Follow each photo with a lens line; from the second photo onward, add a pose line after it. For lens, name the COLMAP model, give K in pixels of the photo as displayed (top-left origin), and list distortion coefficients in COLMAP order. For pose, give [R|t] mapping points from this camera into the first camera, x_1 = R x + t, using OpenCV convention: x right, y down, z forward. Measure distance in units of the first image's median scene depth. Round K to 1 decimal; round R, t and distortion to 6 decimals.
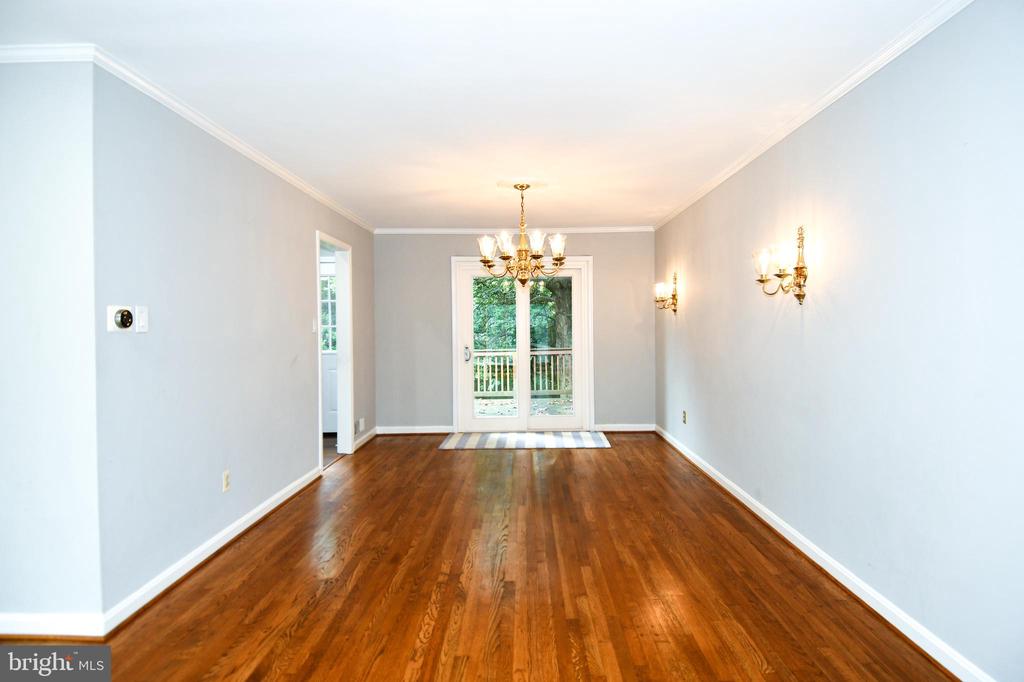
lens RADIAL K [[544.6, 0, 538.5], [0, 544.6, 328.5], [0, 0, 1]] dist [0.070951, -0.075240]
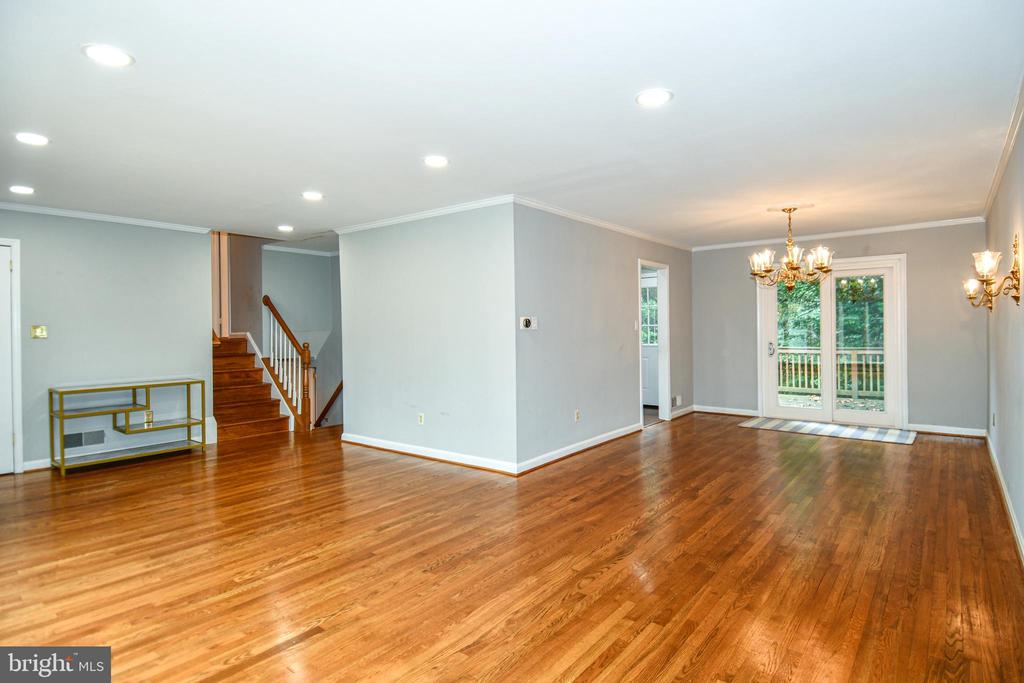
lens RADIAL K [[544.6, 0, 538.5], [0, 544.6, 329.0], [0, 0, 1]] dist [0.070951, -0.075240]
pose [[0.790340, 0.002091, -0.612666, 0.251168], [0.001802, 0.999982, 0.005738, -0.003612], [0.612666, -0.005640, 0.790321, -0.273576]]
